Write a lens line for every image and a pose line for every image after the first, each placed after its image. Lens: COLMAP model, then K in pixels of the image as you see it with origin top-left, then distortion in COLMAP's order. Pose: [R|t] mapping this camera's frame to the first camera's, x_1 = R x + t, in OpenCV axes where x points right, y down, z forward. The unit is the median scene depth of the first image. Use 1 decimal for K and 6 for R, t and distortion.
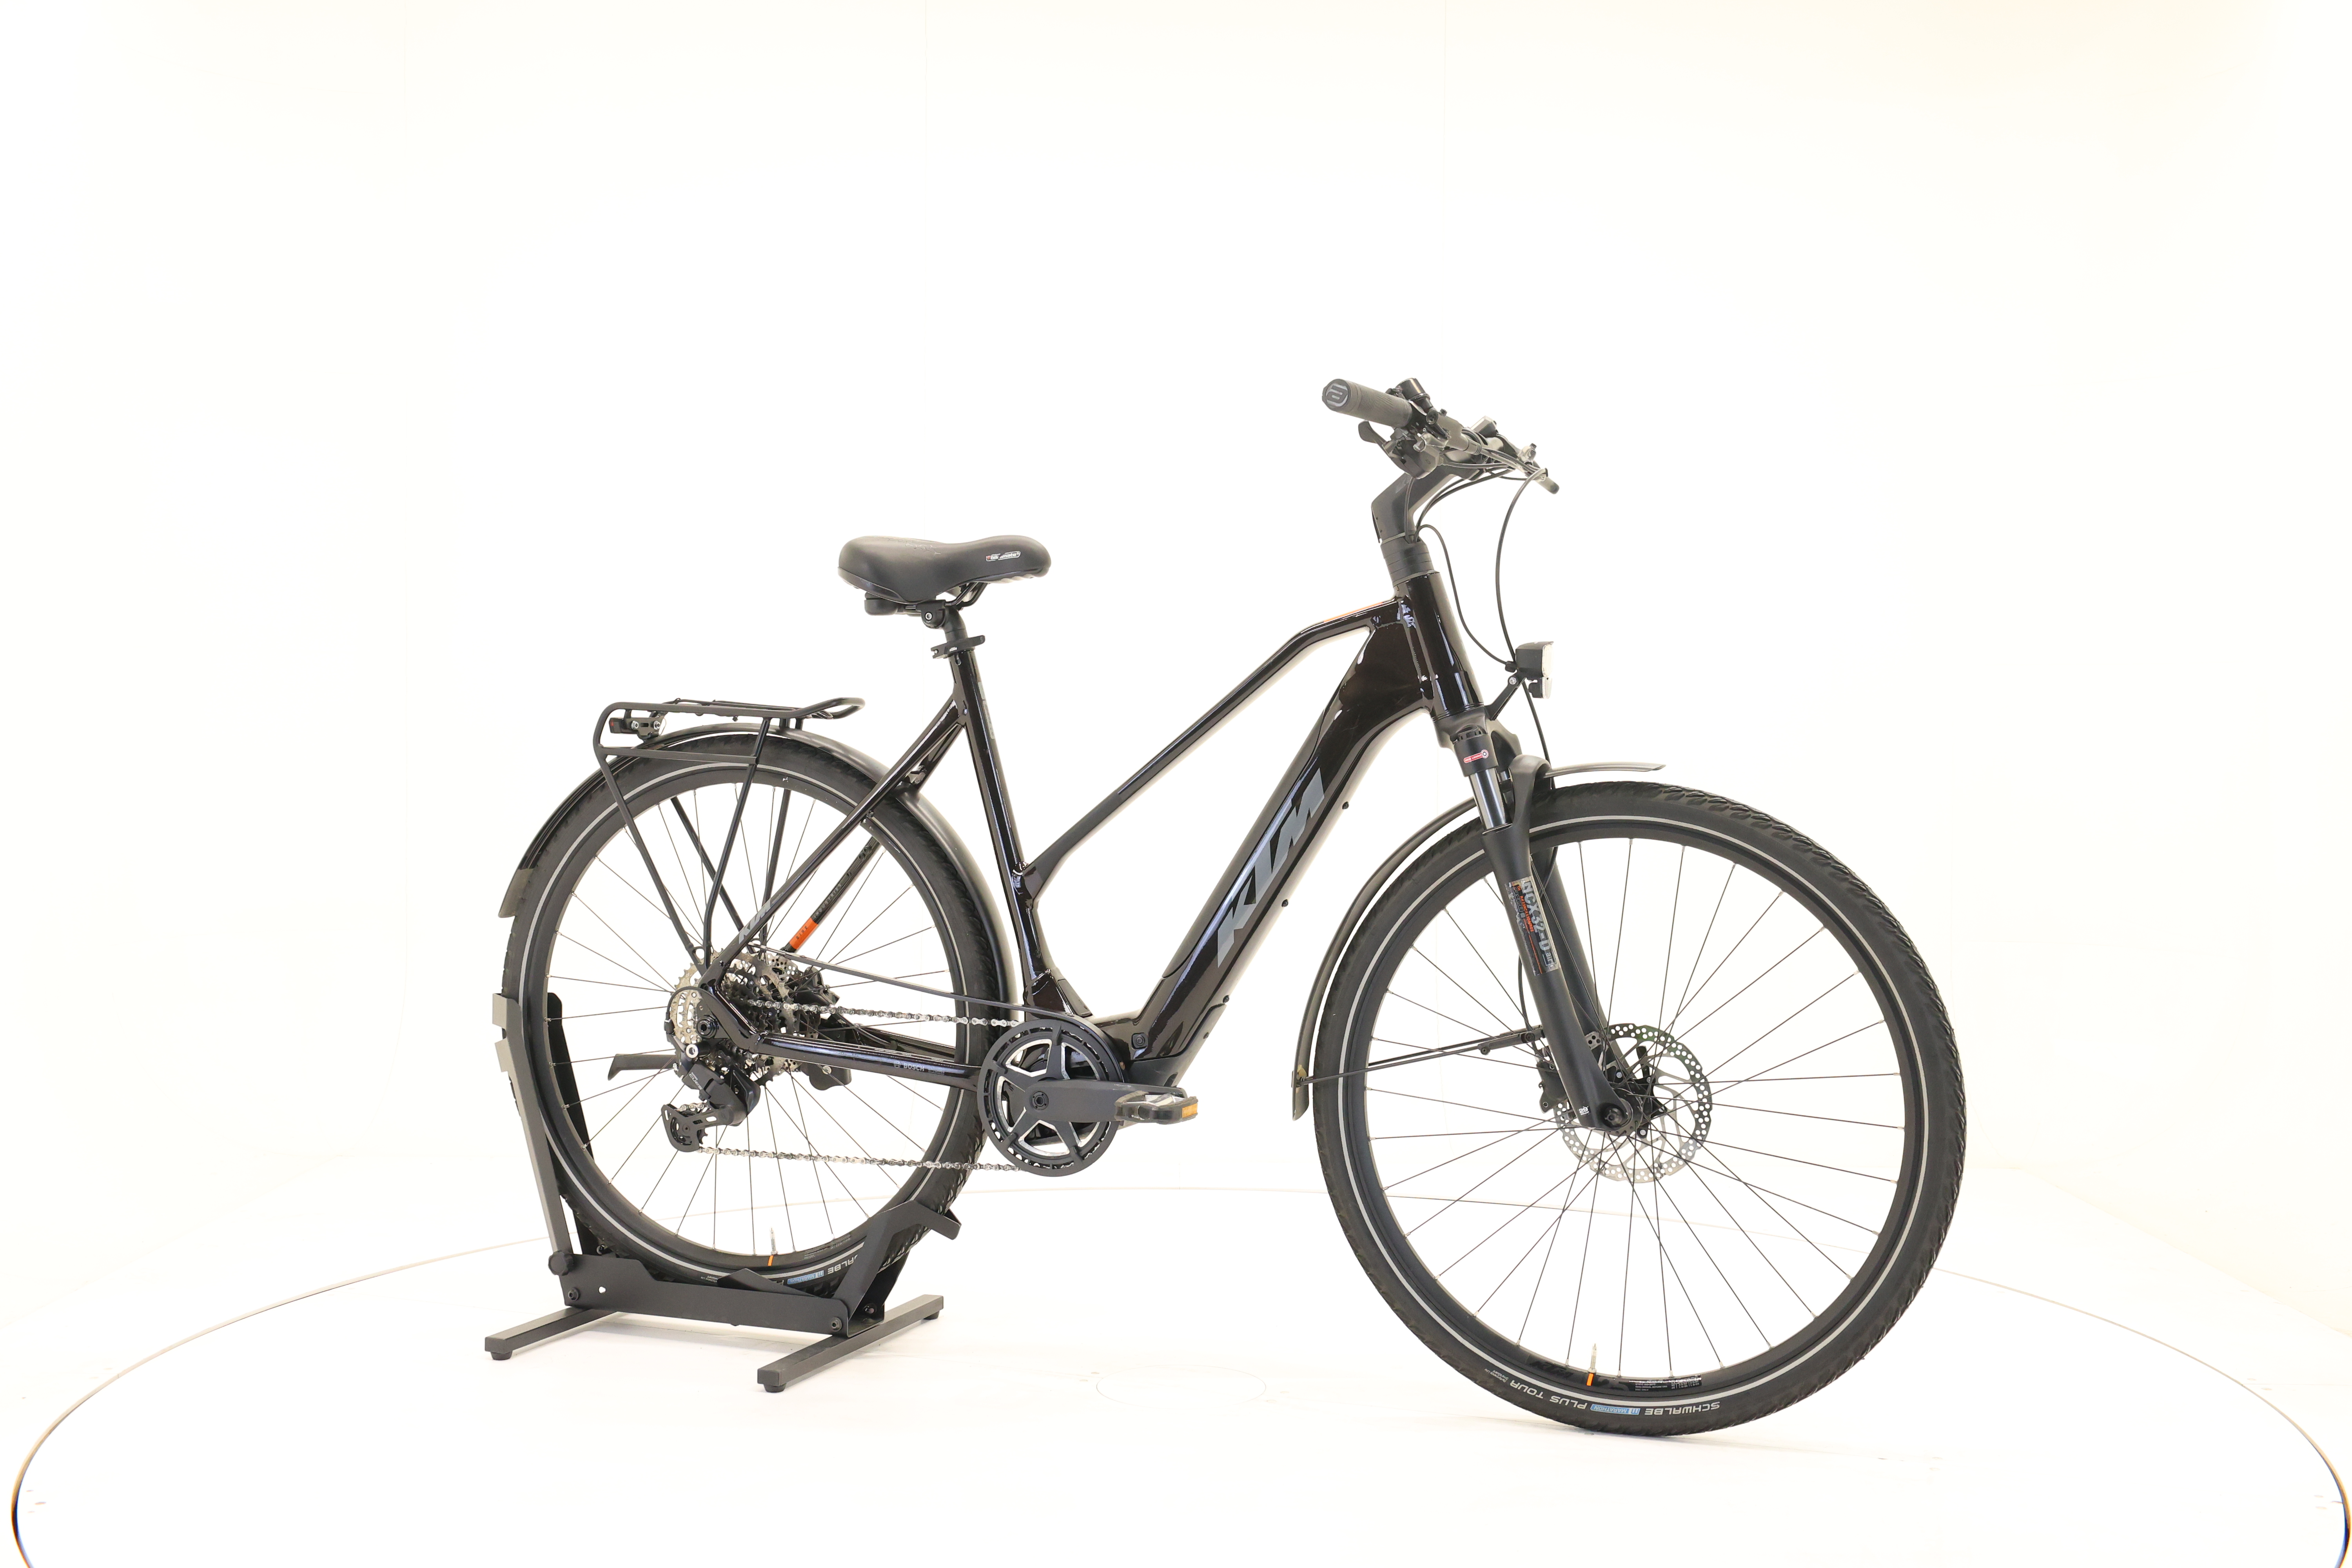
lens RADIAL K [[2522.7, 0, 1176.0], [0, 2522.7, 784.0], [0, 0, 1]] dist [-0.007490, -0.007124]
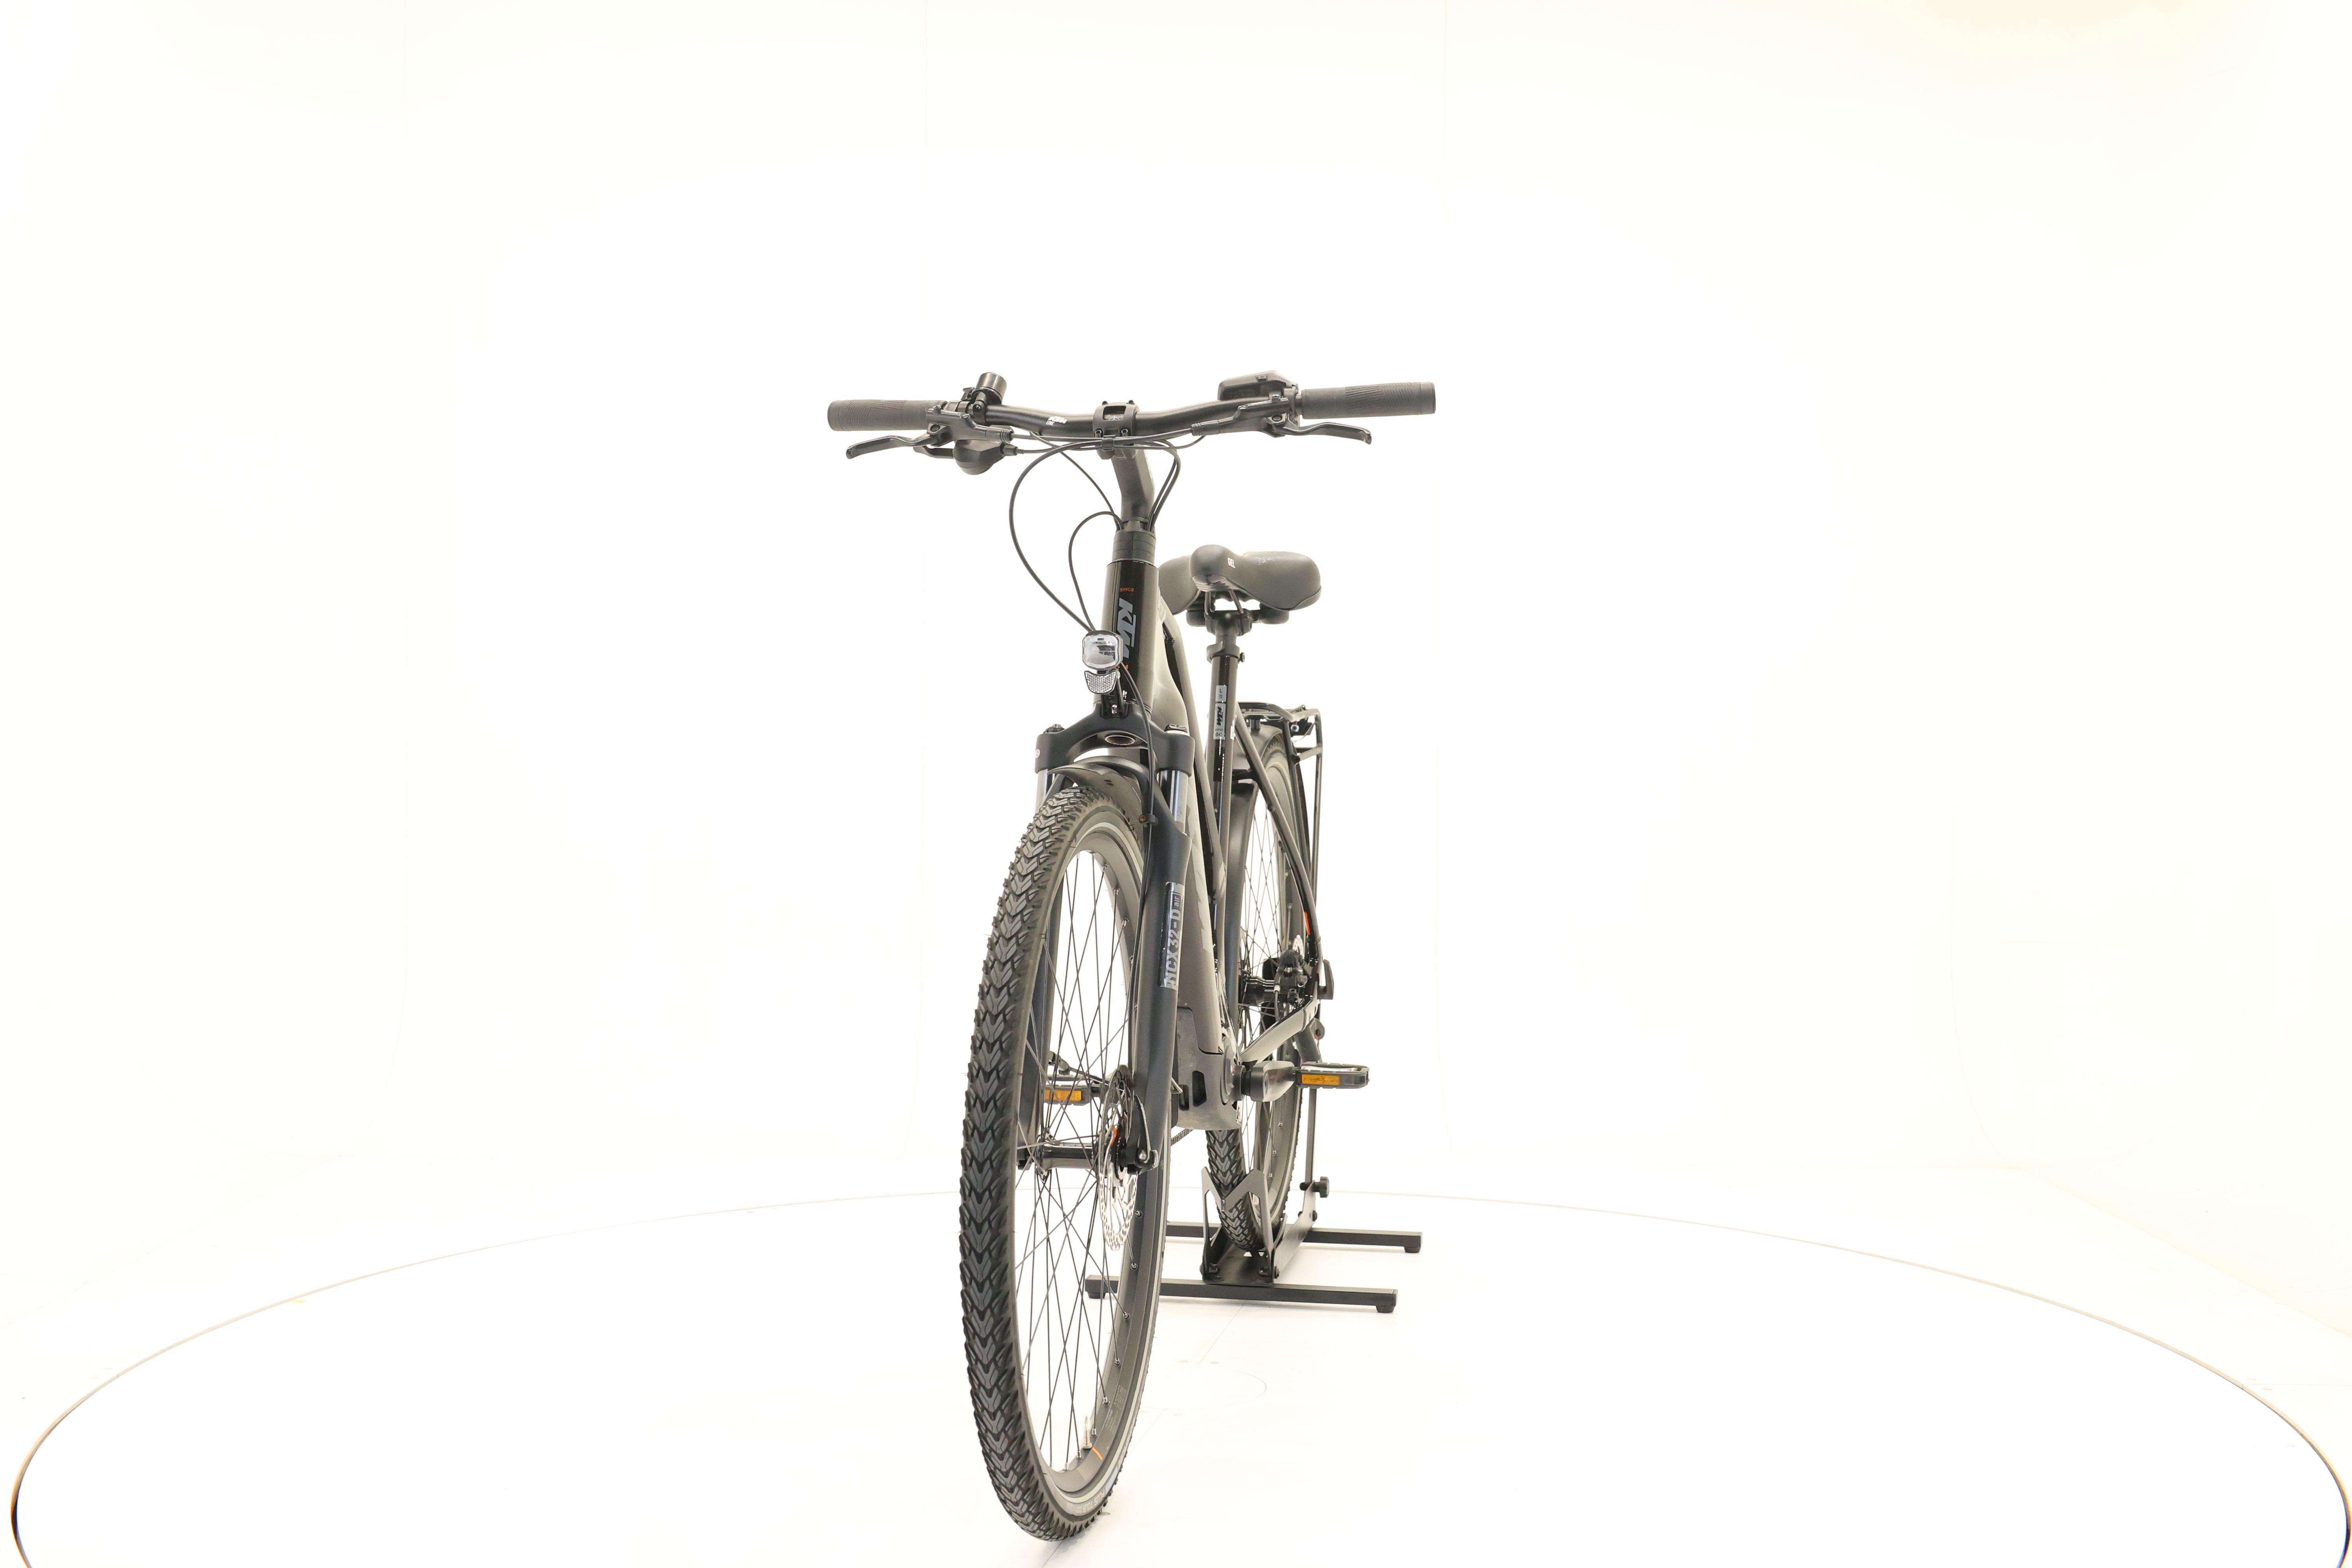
lens RADIAL K [[2522.7, 0, 1176.0], [0, 2522.7, 784.0], [0, 0, 1]] dist [-0.007490, -0.007124]
pose [[0.181531, 0.018602, -0.983209, 1.009932], [-0.024048, 0.999606, 0.014473, -0.014785], [0.983091, 0.021017, 0.181907, 0.835162]]
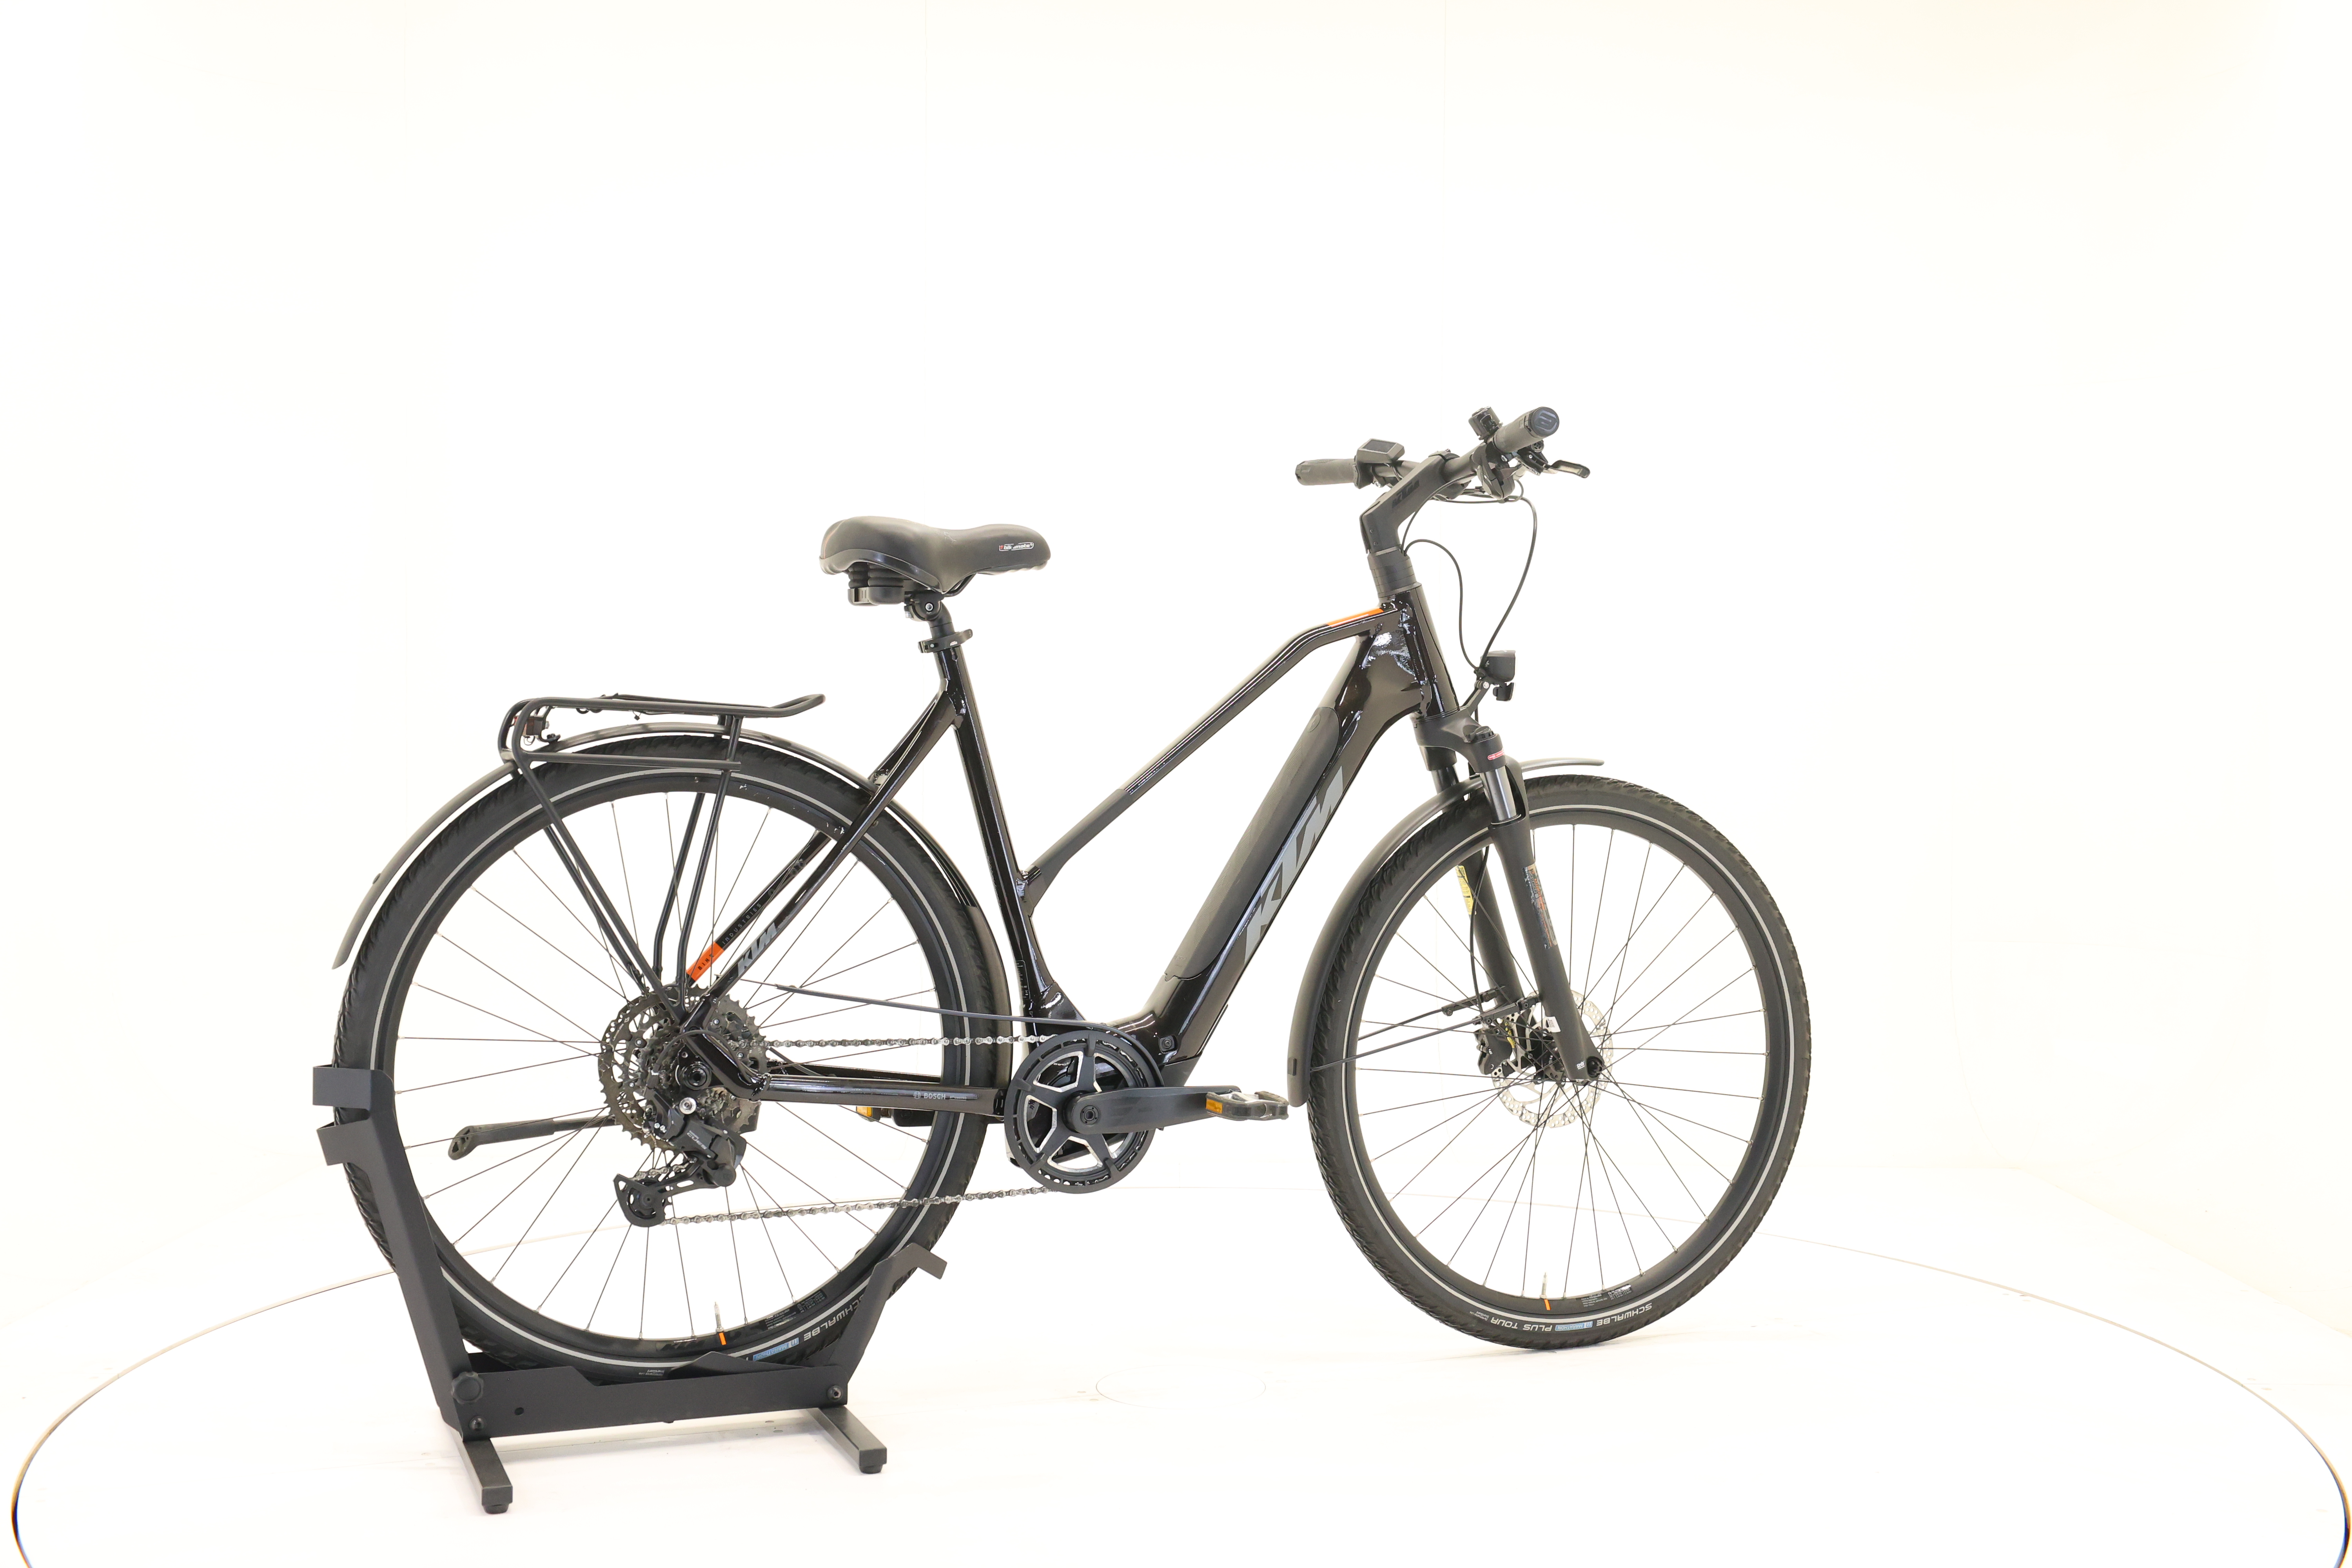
lens RADIAL K [[2522.7, 0, 1176.0], [0, 2522.7, 784.0], [0, 0, 1]] dist [-0.007490, -0.007124]
pose [[0.726261, -0.015970, 0.687234, -0.703545], [0.014822, 0.999861, 0.007571, -0.007853], [-0.687260, 0.004688, 0.726397, 0.281725]]
